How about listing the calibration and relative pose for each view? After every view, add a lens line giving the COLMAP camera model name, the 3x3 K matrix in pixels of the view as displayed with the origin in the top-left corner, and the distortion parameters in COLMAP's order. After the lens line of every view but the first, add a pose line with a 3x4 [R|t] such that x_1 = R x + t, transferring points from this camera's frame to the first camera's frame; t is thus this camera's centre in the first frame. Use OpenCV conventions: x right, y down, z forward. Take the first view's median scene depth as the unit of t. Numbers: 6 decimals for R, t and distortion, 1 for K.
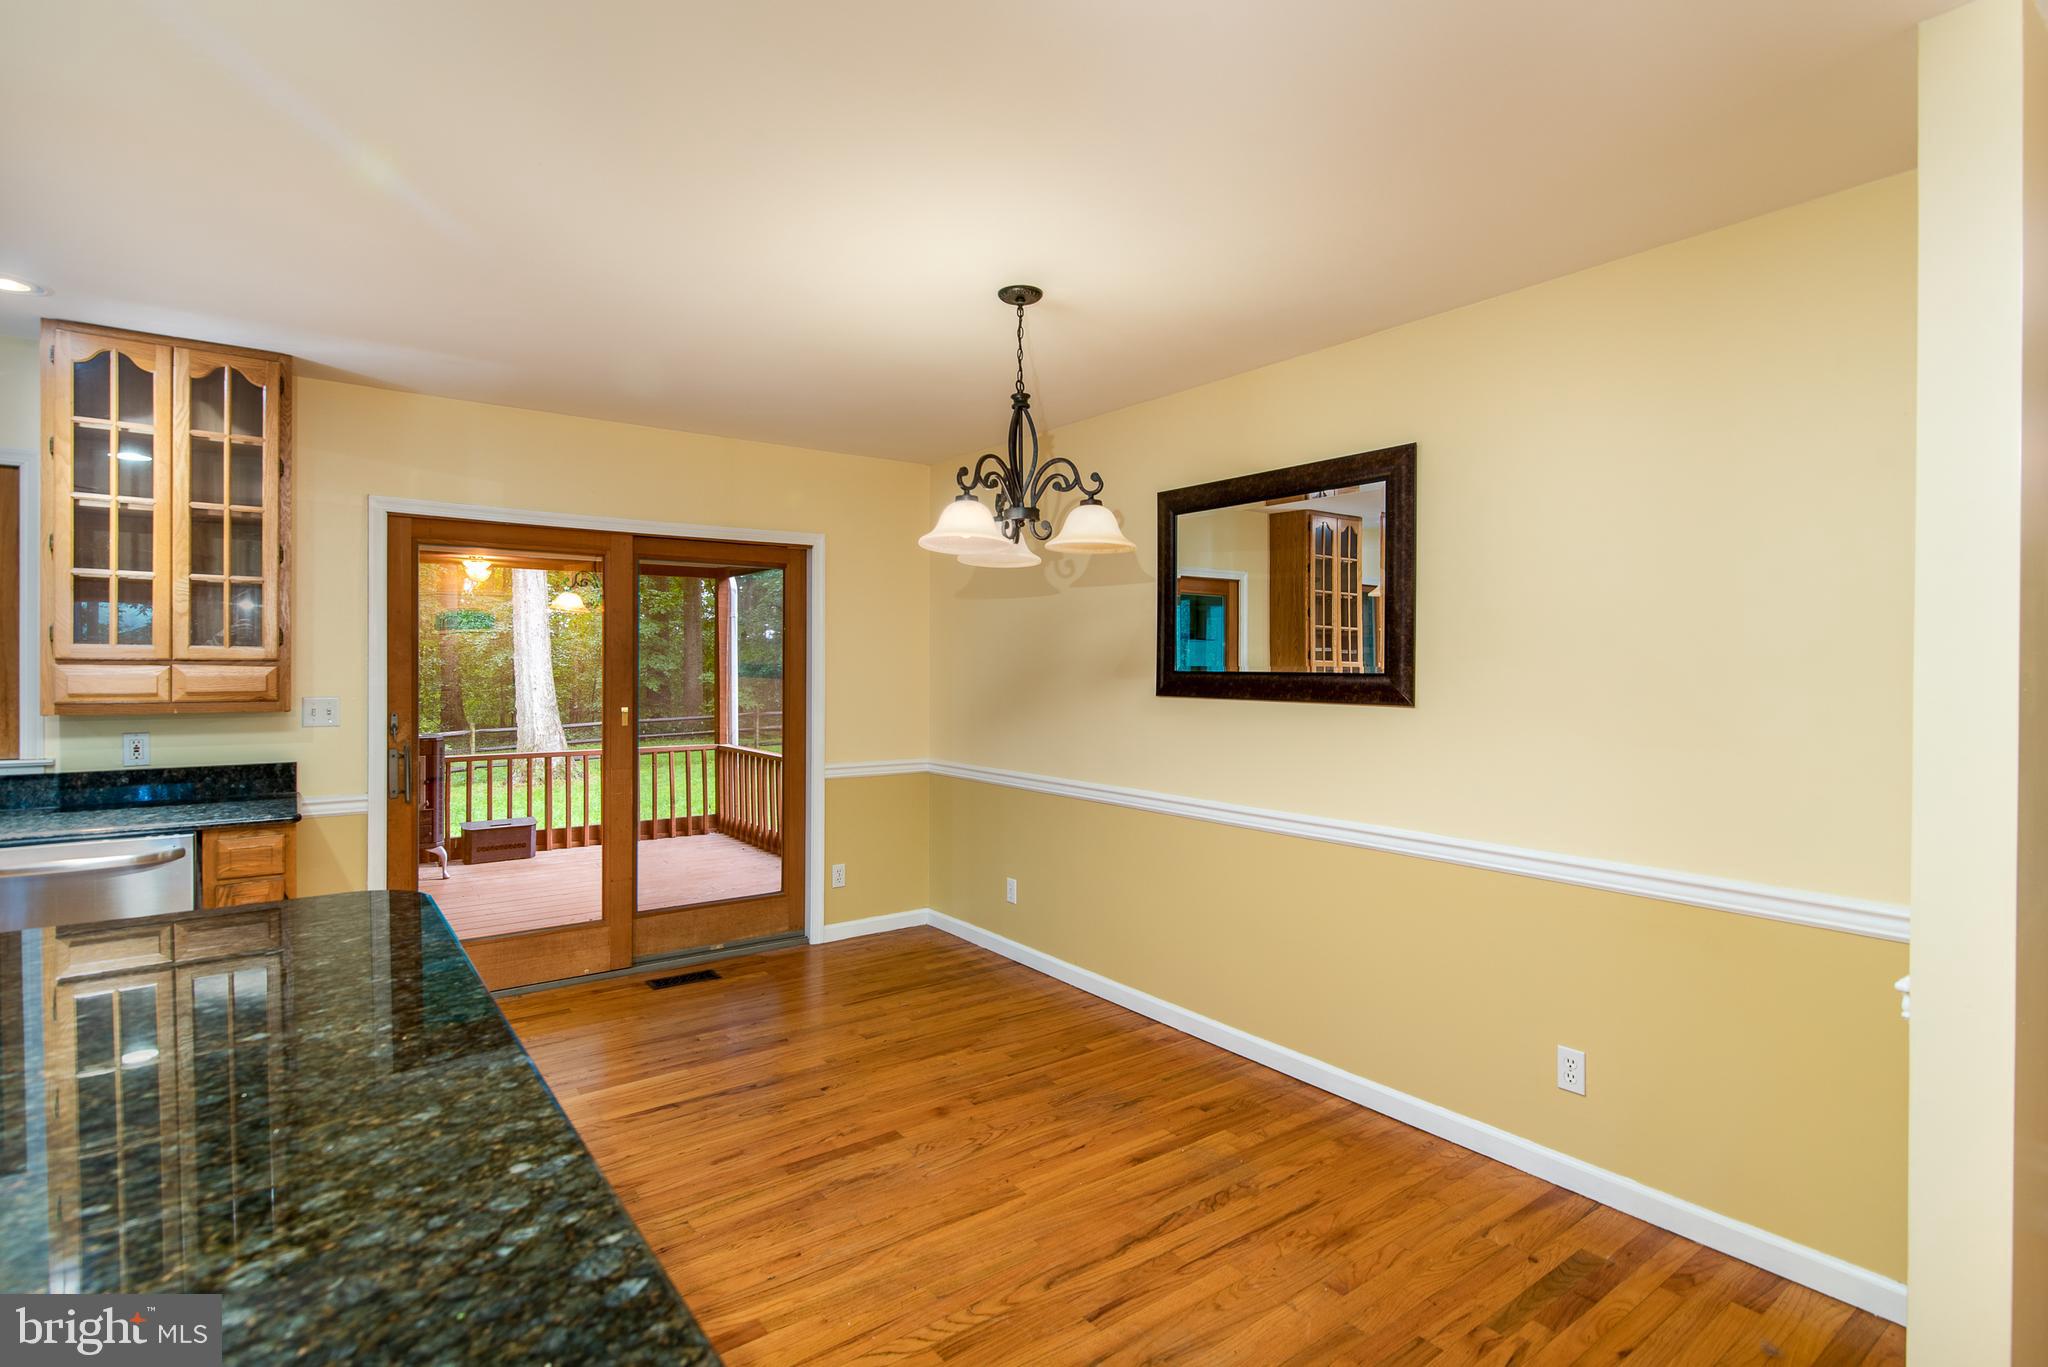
lens RADIAL K [[985.8, 0, 1023.6], [0, 985.8, 671.1], [0, 0, 1]] dist [0.003436, 0.000439]
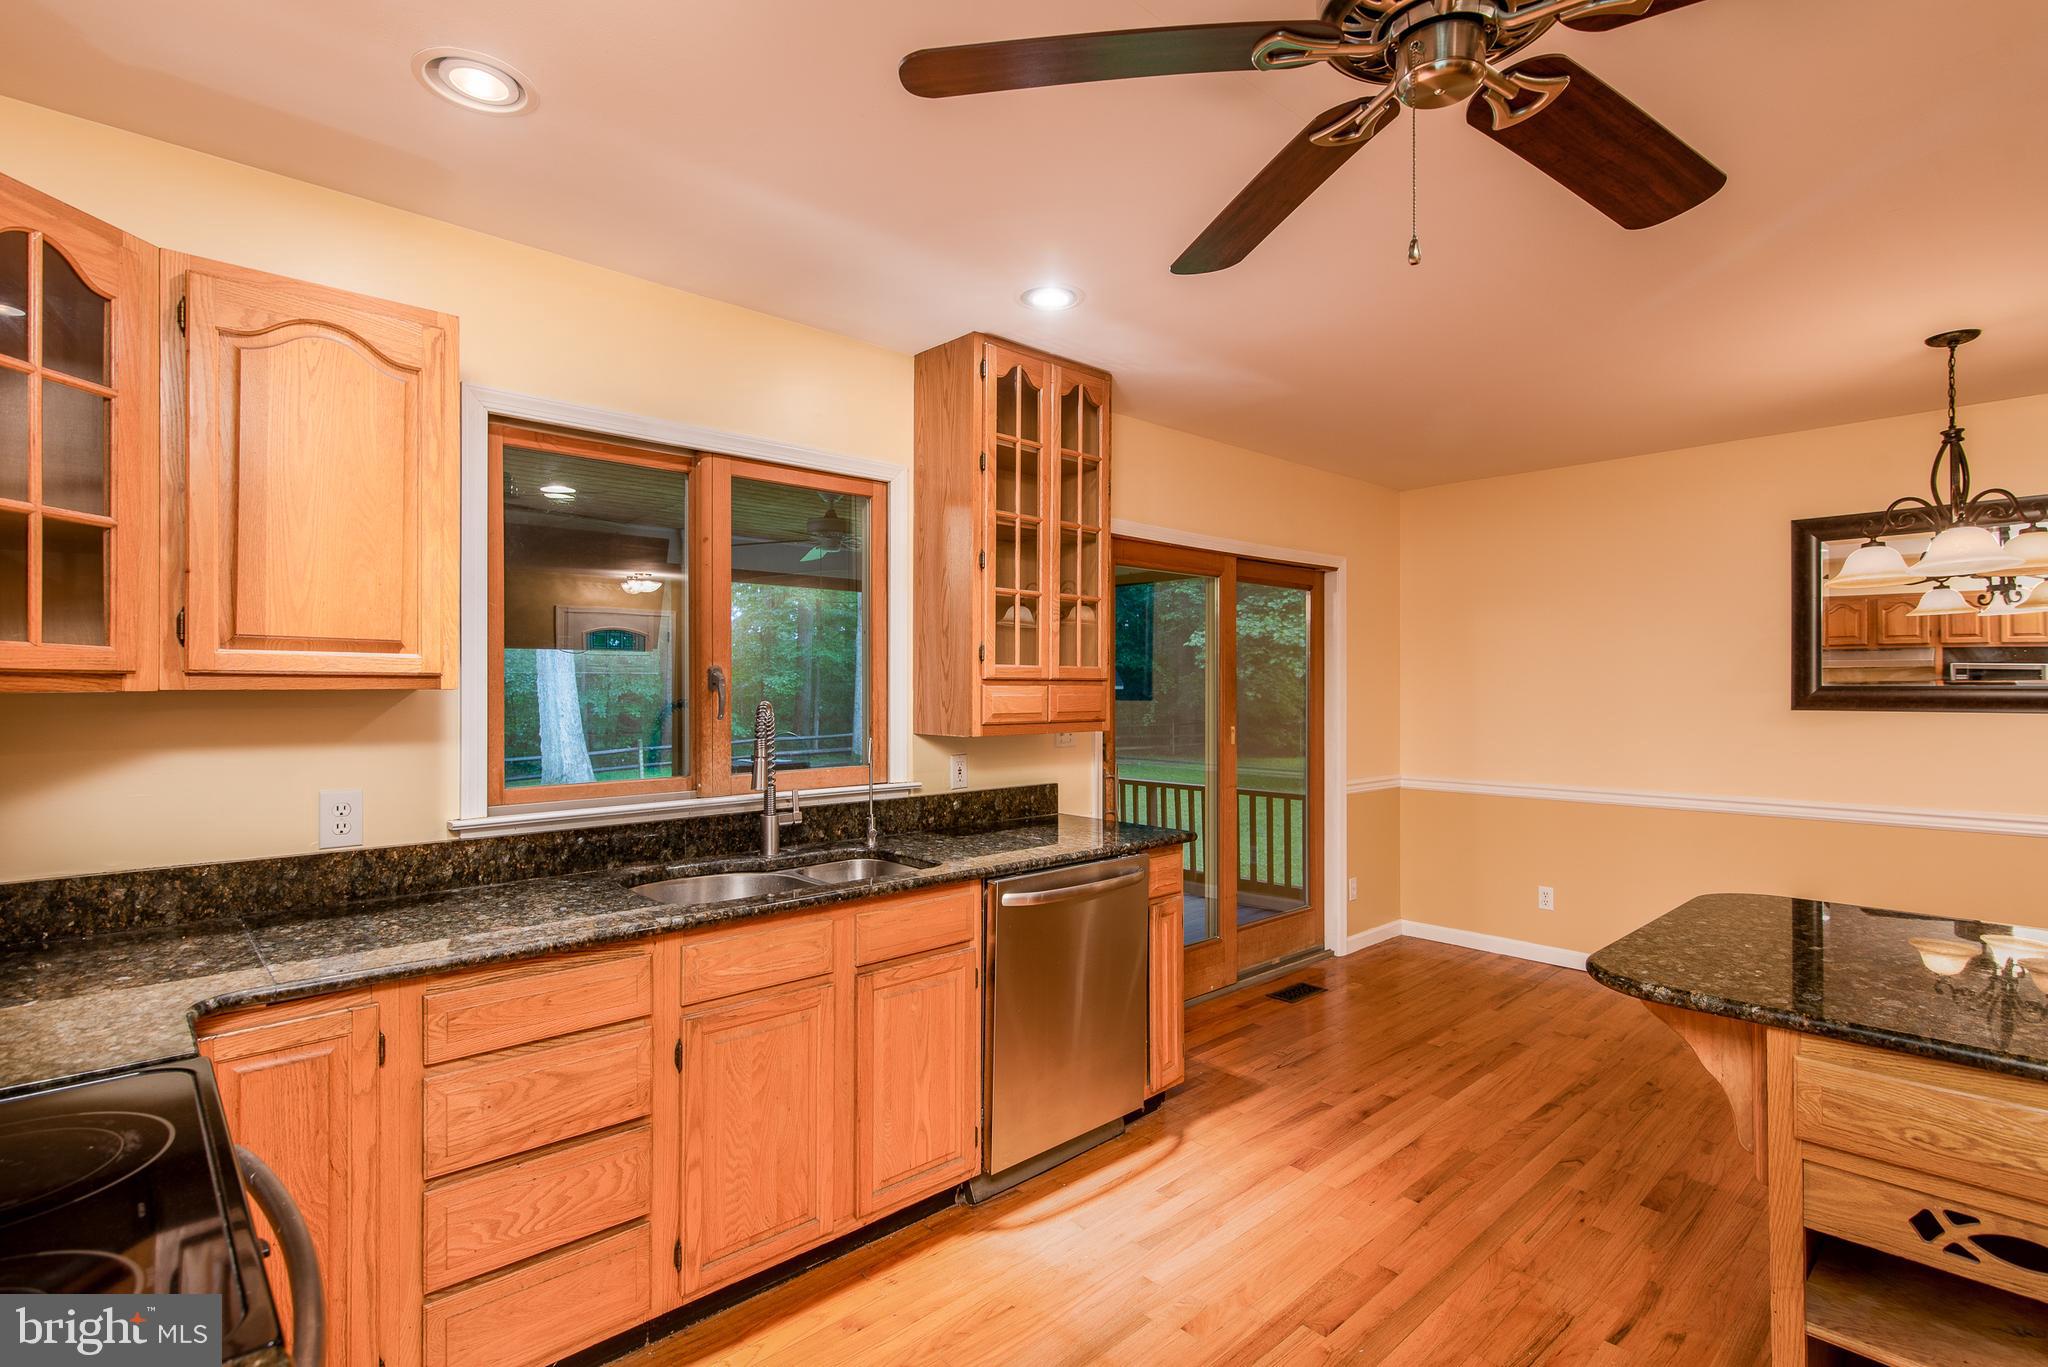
lens RADIAL K [[985.8, 0, 1021.7], [0, 985.8, 691.0], [0, 0, 1]] dist [0.003436, 0.000439]
pose [[0.994651, -0.006623, 0.103076, -0.978286], [0.006974, 0.999971, -0.003049, 0.002948], [-0.103053, 0.003752, 0.994669, 0.021211]]
